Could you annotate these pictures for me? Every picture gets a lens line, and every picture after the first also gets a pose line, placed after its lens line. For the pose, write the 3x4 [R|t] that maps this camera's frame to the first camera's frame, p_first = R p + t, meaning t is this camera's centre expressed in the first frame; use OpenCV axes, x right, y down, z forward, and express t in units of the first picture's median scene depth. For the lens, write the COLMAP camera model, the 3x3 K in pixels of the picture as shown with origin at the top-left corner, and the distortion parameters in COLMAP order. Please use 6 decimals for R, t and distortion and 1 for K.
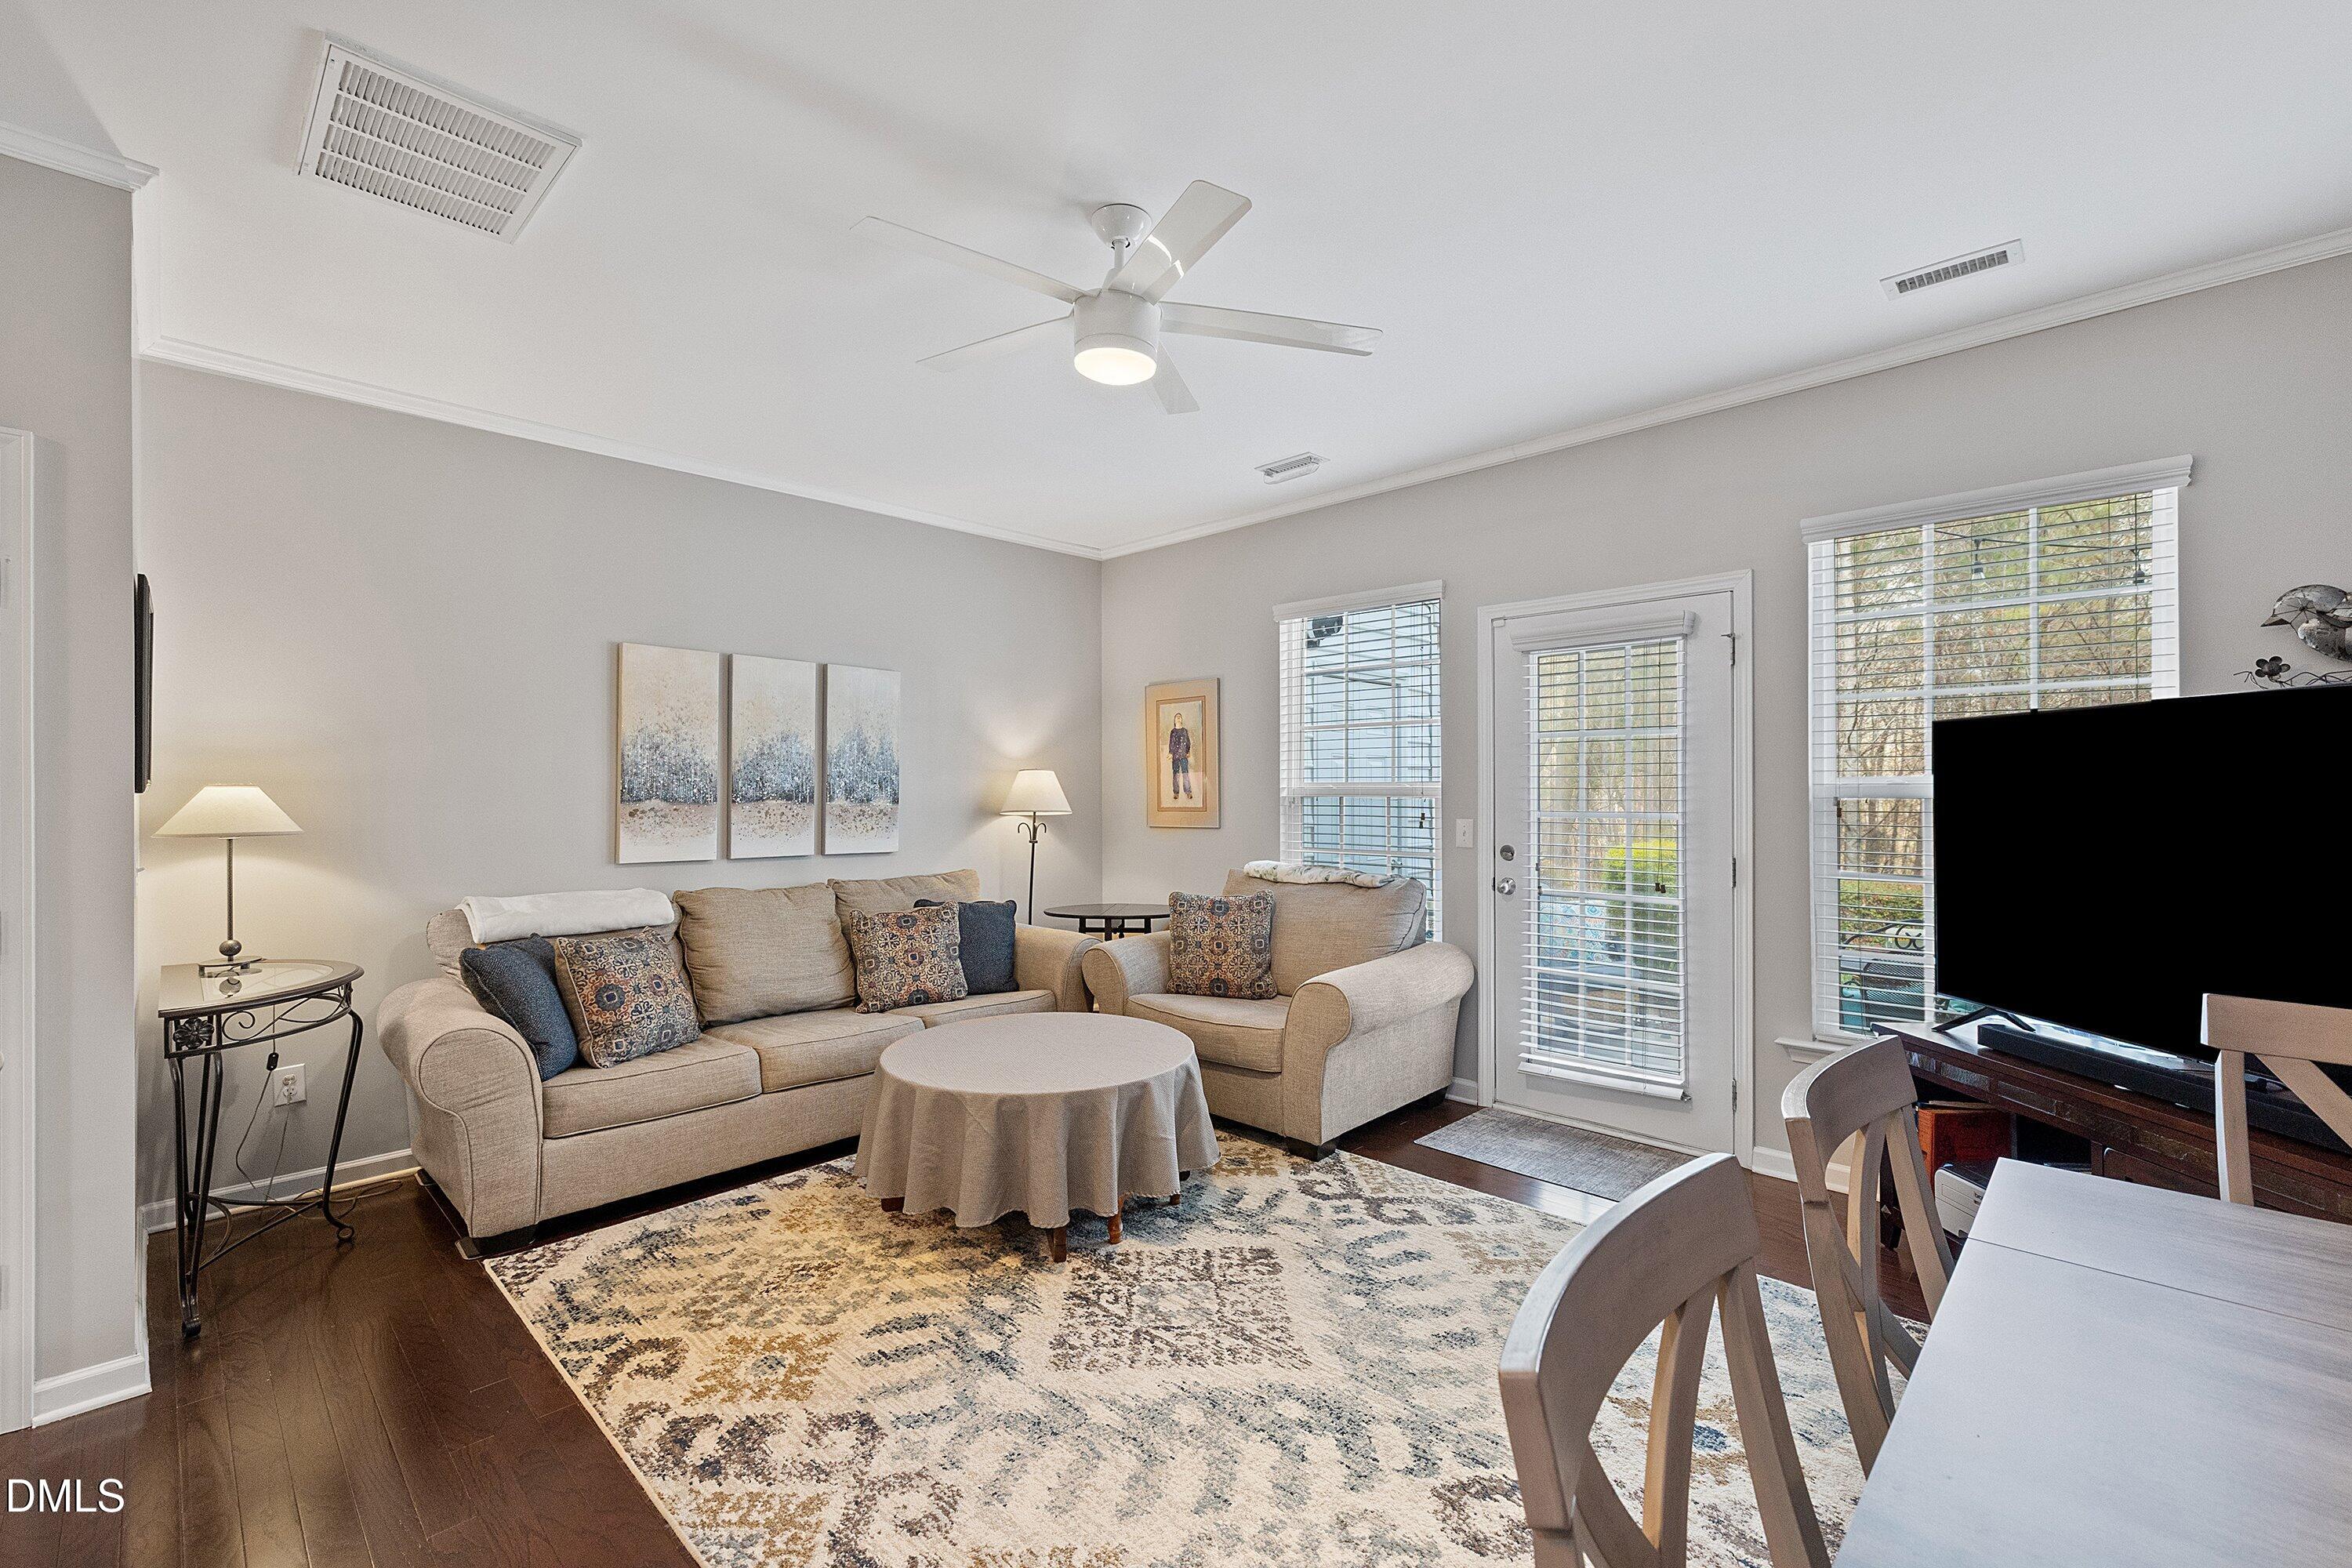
lens RADIAL K [[992.3, 0, 1167.2], [0, 992.3, 782.3], [0, 0, 1]] dist [0.001844, -0.001179]
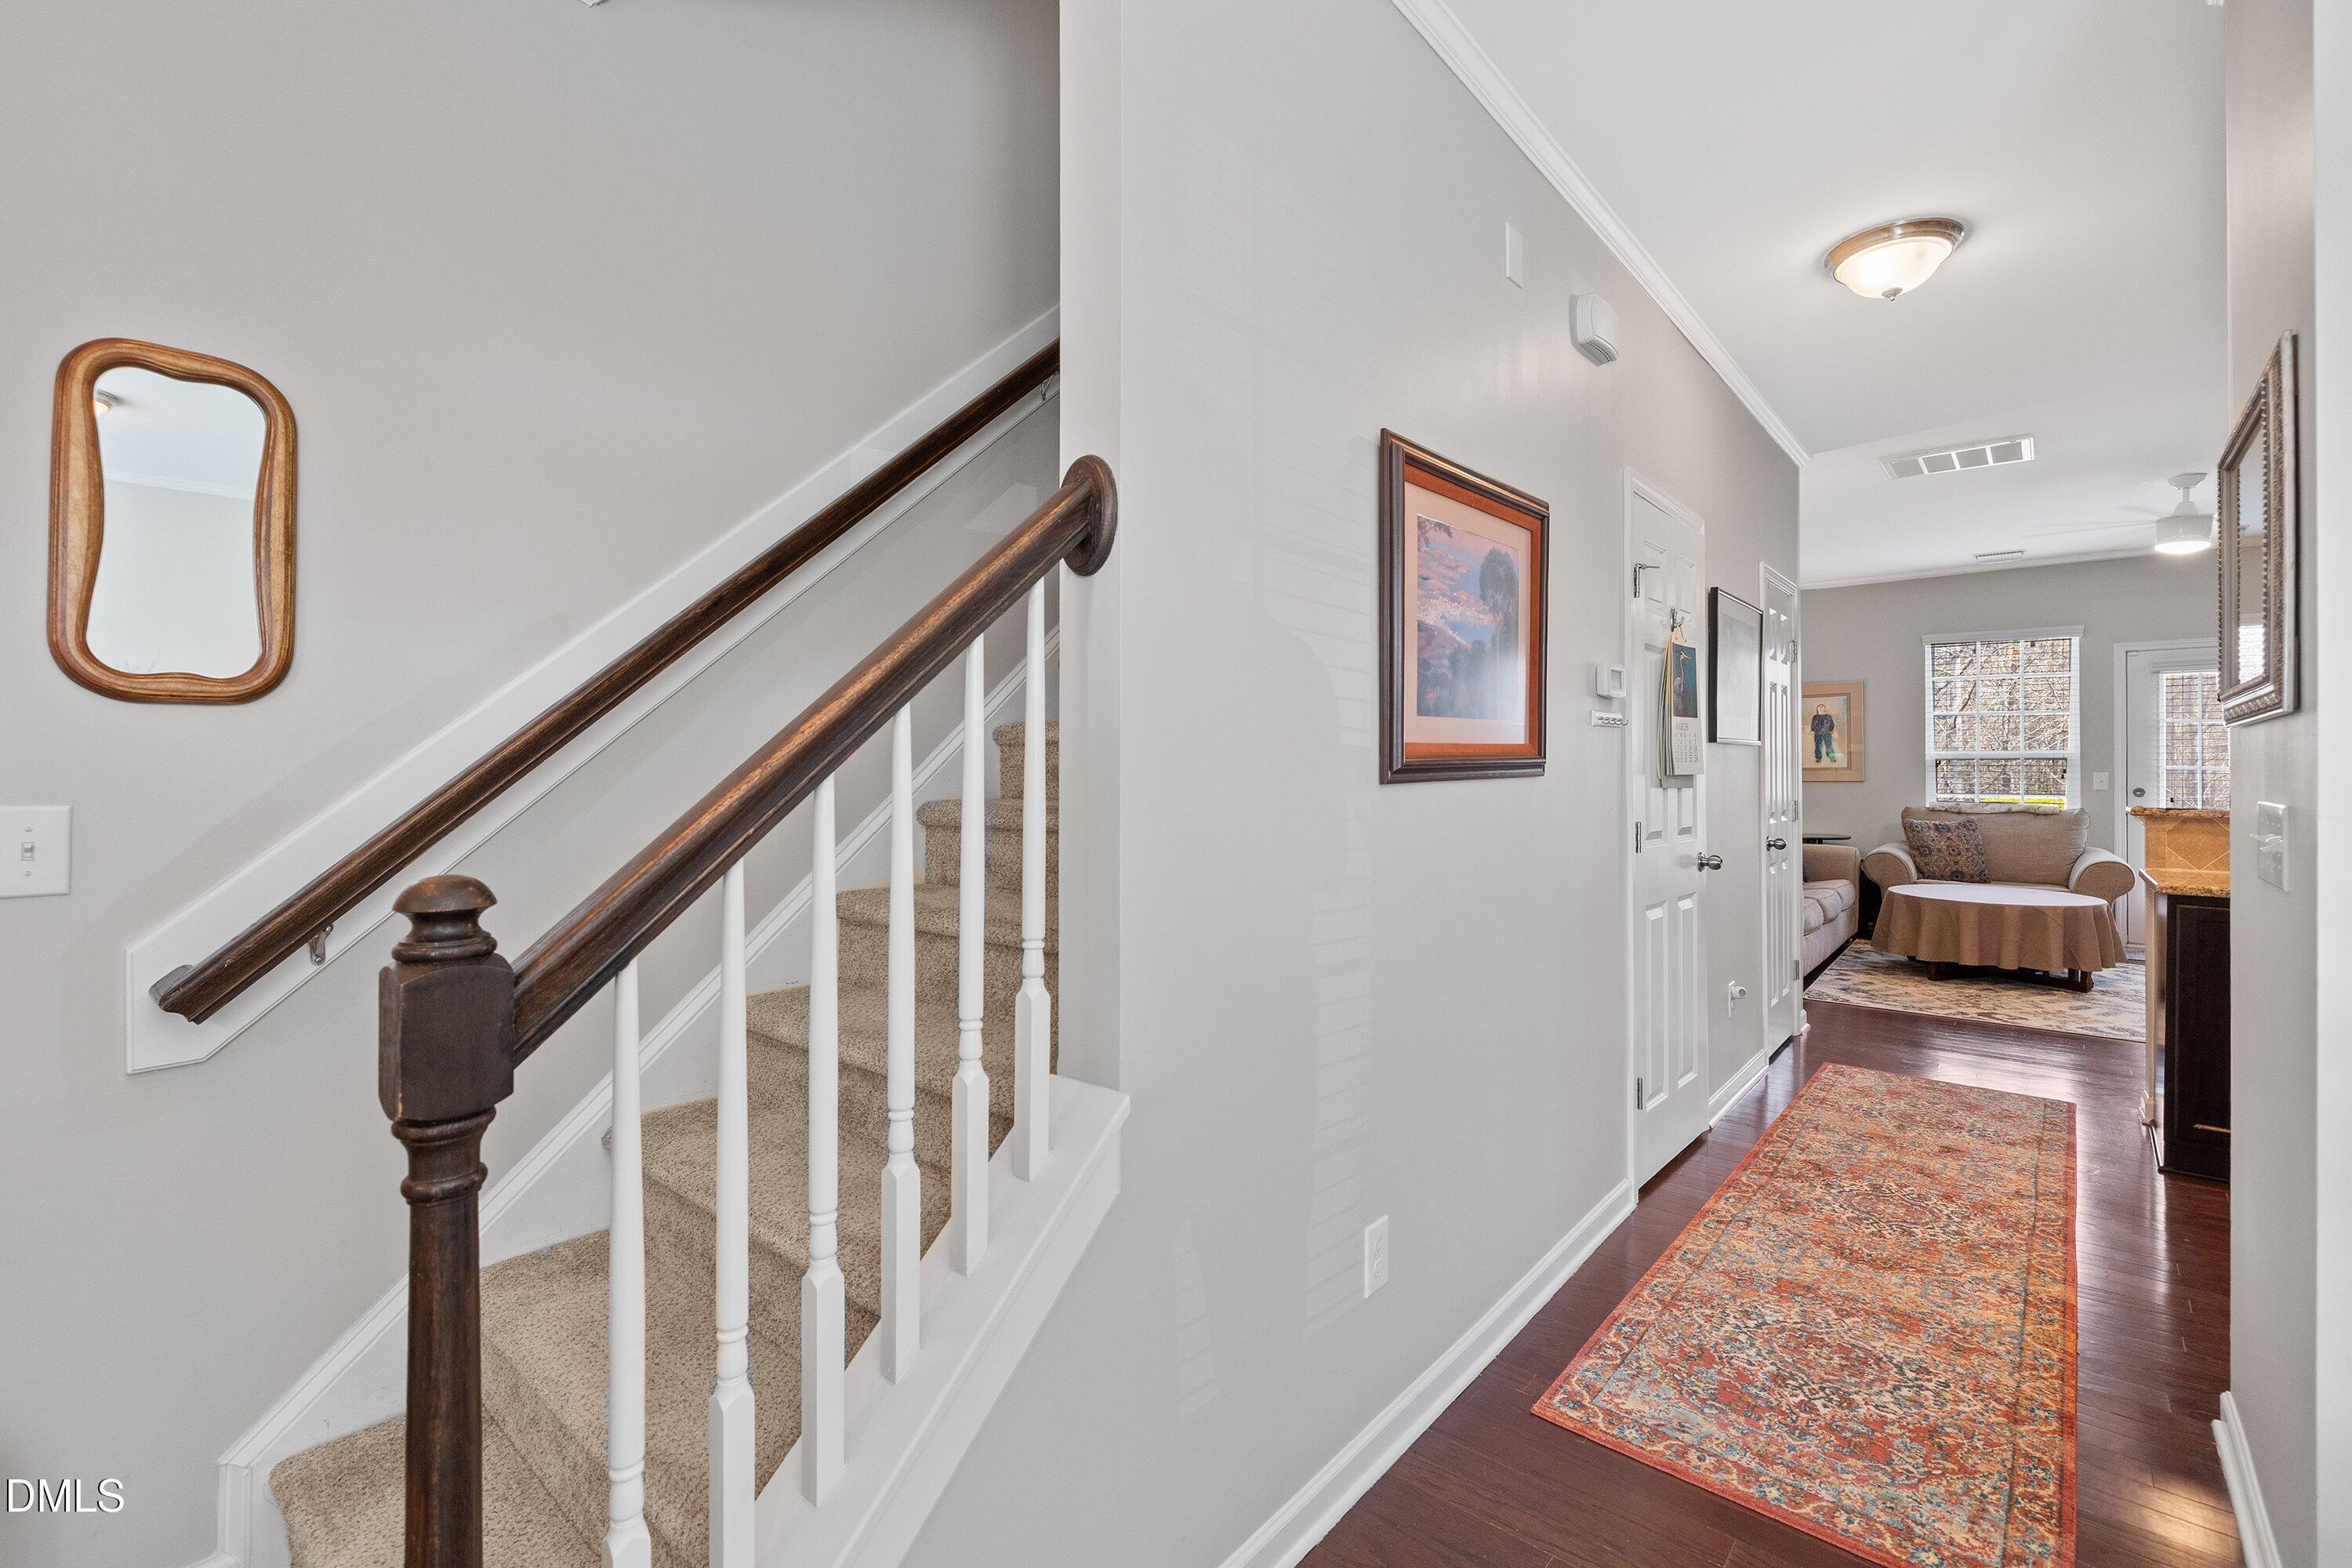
lens RADIAL K [[992.3, 0, 1188.8], [0, 992.3, 764.2], [0, 0, 1]] dist [0.001844, -0.001179]
pose [[0.998692, 0.003357, 0.051026, -1.903909], [-0.003605, 0.999982, 0.004760, 0.030823], [-0.051009, -0.004938, 0.998686, -0.831423]]
